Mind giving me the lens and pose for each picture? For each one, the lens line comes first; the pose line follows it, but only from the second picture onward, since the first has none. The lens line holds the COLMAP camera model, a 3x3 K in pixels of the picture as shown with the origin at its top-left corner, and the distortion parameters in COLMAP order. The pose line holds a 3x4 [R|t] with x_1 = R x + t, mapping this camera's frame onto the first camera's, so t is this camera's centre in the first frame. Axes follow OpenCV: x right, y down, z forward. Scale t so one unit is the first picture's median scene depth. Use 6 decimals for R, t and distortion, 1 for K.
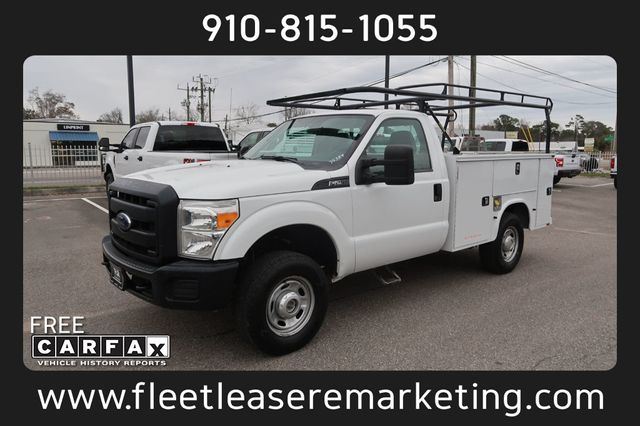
lens RADIAL K [[441.5, 0, 313.6], [0, 441.5, 210.0], [0, 0, 1]] dist [-0.030730, 0.021416]
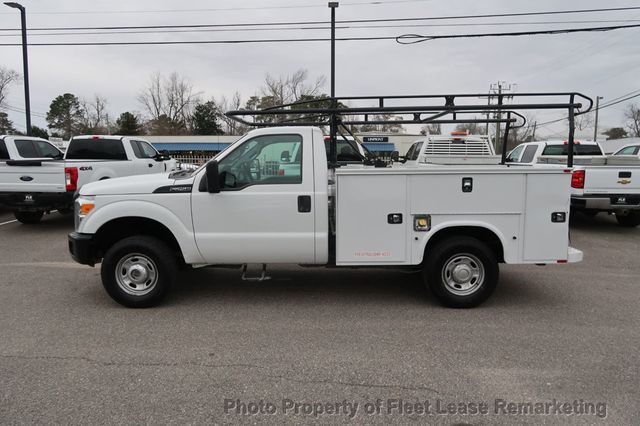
lens RADIAL K [[441.5, 0, 318.2], [0, 441.5, 214.6], [0, 0, 1]] dist [-0.030730, 0.021416]
pose [[0.763919, 0.077296, -0.640666, 0.970541], [-0.084284, 0.996247, 0.019698, -0.037853], [0.639784, 0.038950, 0.767567, 0.217291]]
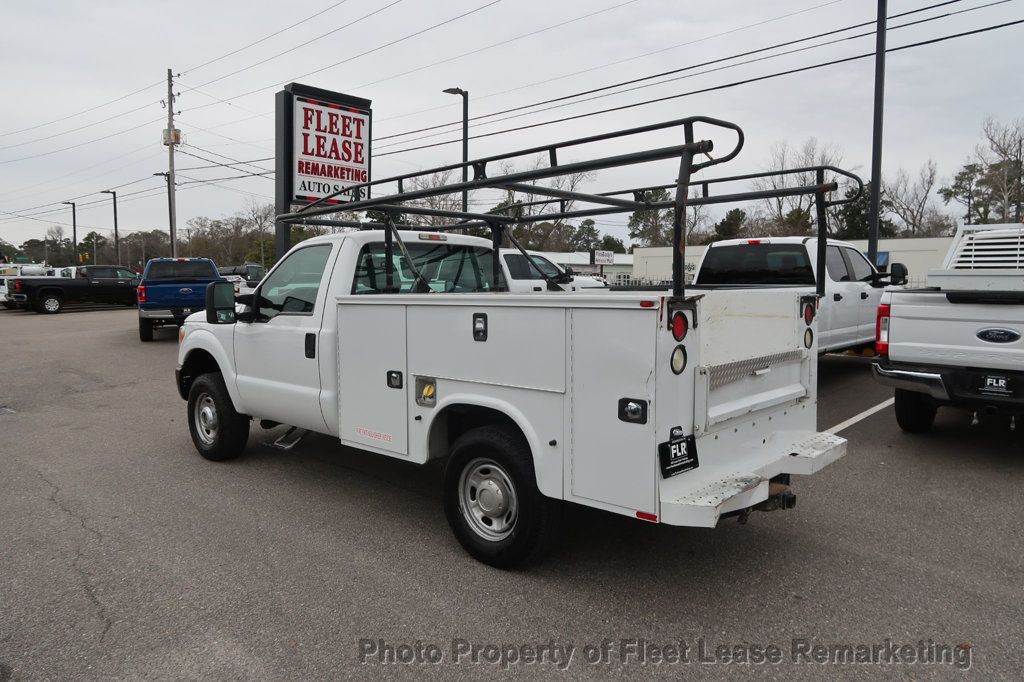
lens RADIAL K [[706.4, 0, 513.0], [0, 706.4, 345.6], [0, 0, 1]] dist [-0.030730, 0.021416]
pose [[0.133342, 0.086328, -0.987303, 1.431048], [-0.131033, 0.988989, 0.068779, -0.158616], [0.982370, 0.120198, 0.143186, 1.148236]]
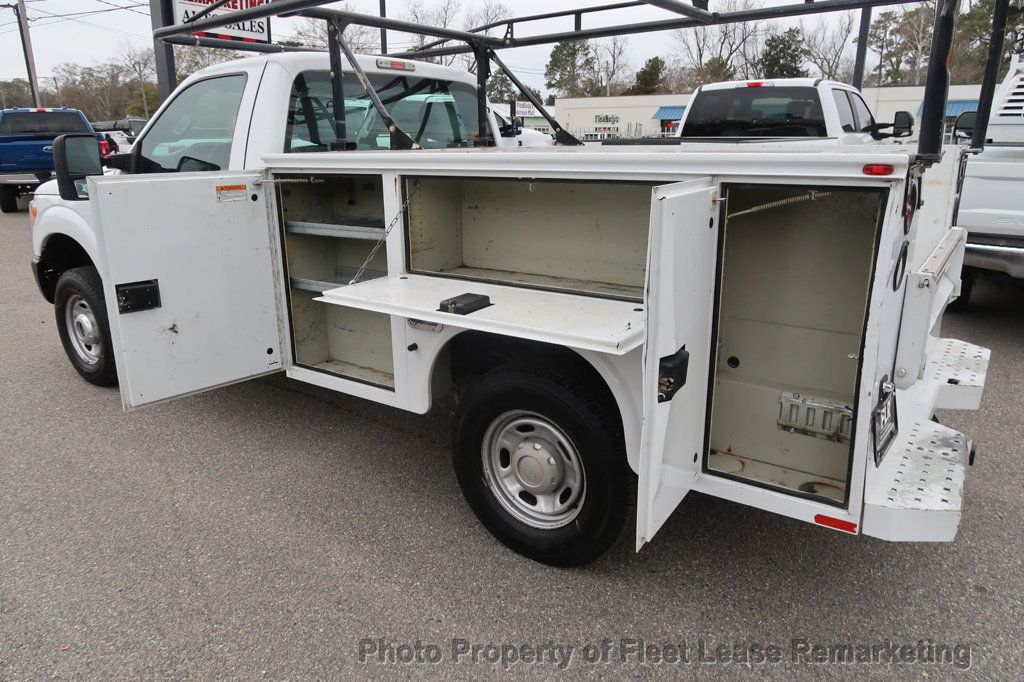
lens RADIAL K [[706.4, 0, 511.5], [0, 706.4, 341.5], [0, 0, 1]] dist [-0.030730, 0.021416]
pose [[0.250975, 0.267409, -0.930325, 1.081893], [-0.123364, 0.962085, 0.243258, -0.146535], [0.960100, 0.053717, 0.274448, 1.083281]]
